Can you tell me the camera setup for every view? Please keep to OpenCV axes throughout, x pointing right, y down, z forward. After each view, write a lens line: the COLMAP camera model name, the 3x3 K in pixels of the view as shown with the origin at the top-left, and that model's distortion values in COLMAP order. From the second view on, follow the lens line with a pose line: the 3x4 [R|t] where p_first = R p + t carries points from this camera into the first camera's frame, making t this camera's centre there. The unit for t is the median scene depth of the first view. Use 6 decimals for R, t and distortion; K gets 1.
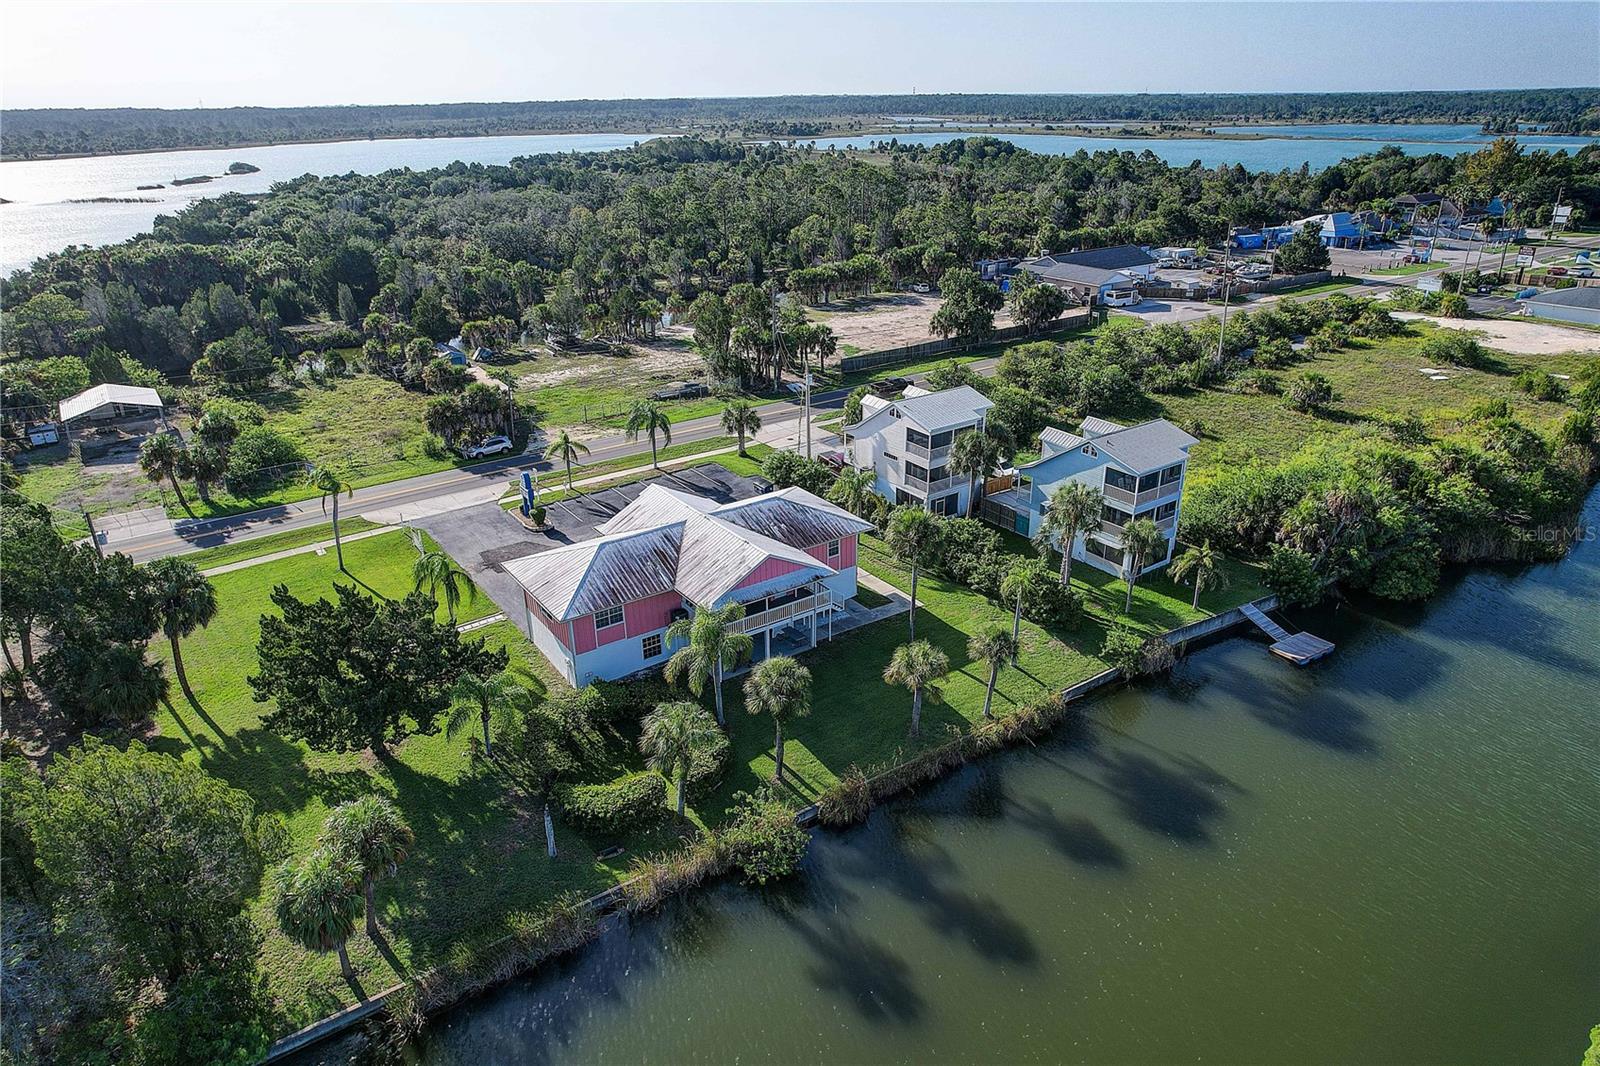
lens RADIAL K [[1020.6, 0, 800.0], [0, 1020.6, 533.0], [0, 0, 1]] dist [-0.077423, 0.059802]
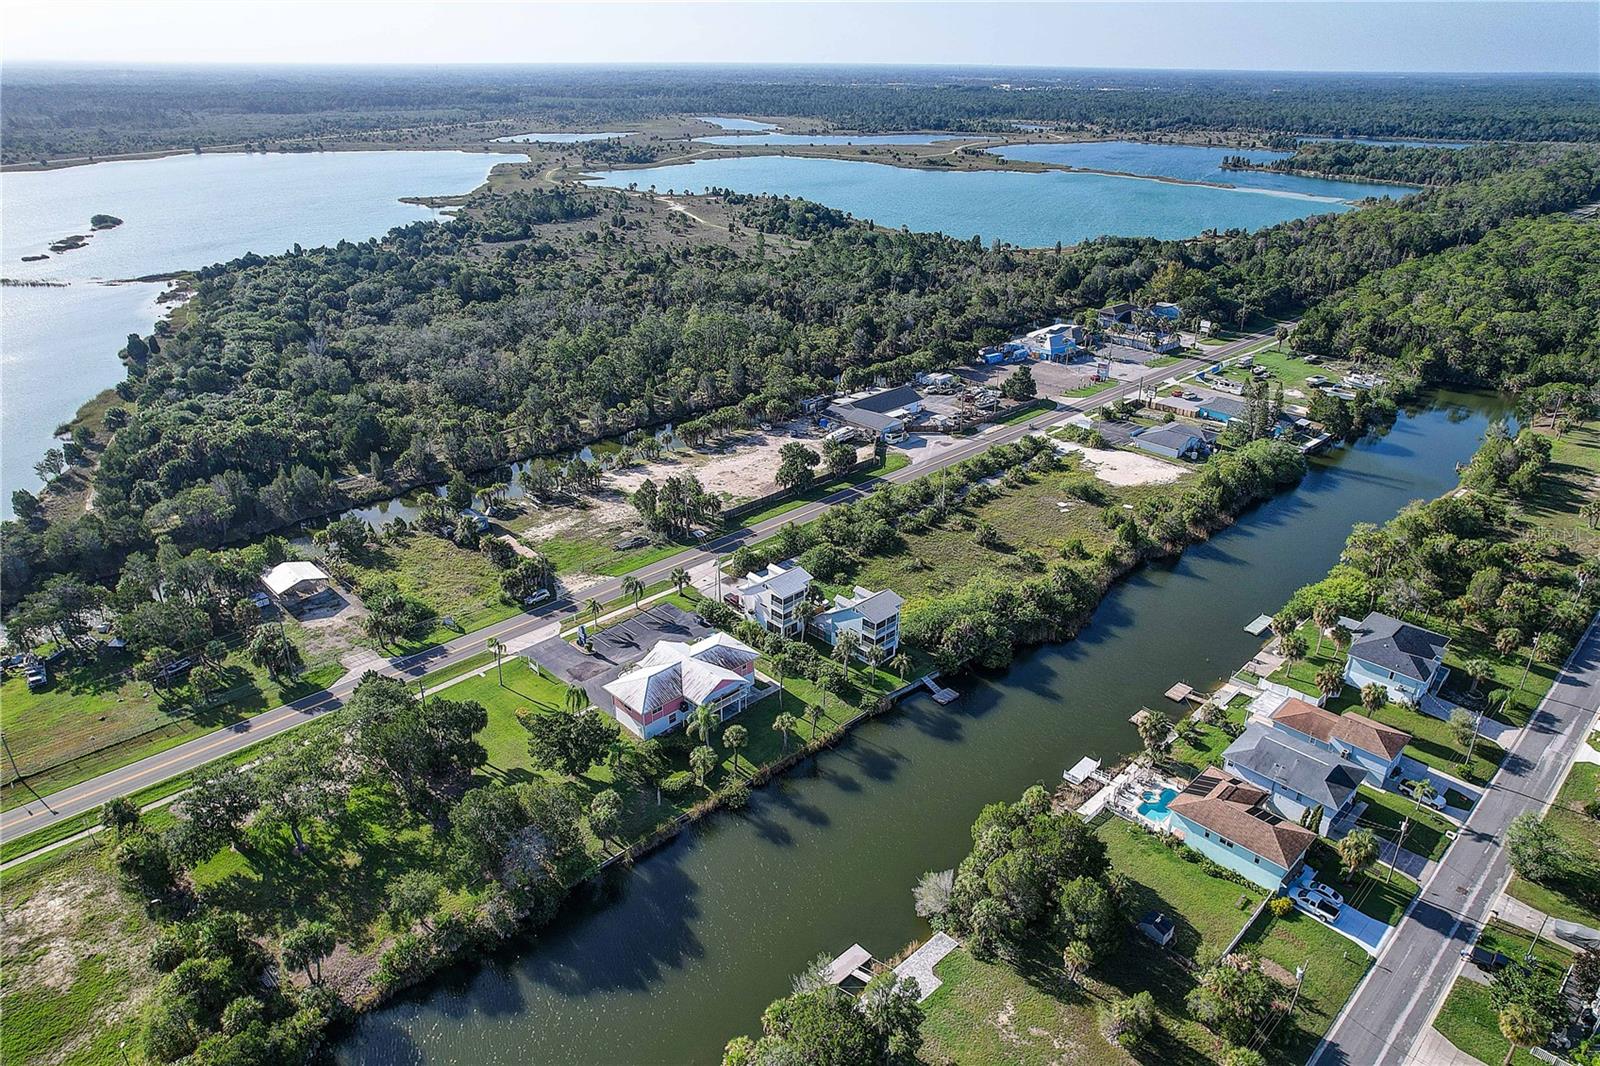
lens RADIAL K [[1020.6, 0, 800.0], [0, 1020.6, 533.0], [0, 0, 1]] dist [-0.077423, 0.059802]
pose [[0.986683, -0.051497, 0.154290, -0.168740], [0.046930, 0.998350, 0.033102, -0.329479], [-0.155740, -0.025420, 0.987471, -1.176743]]
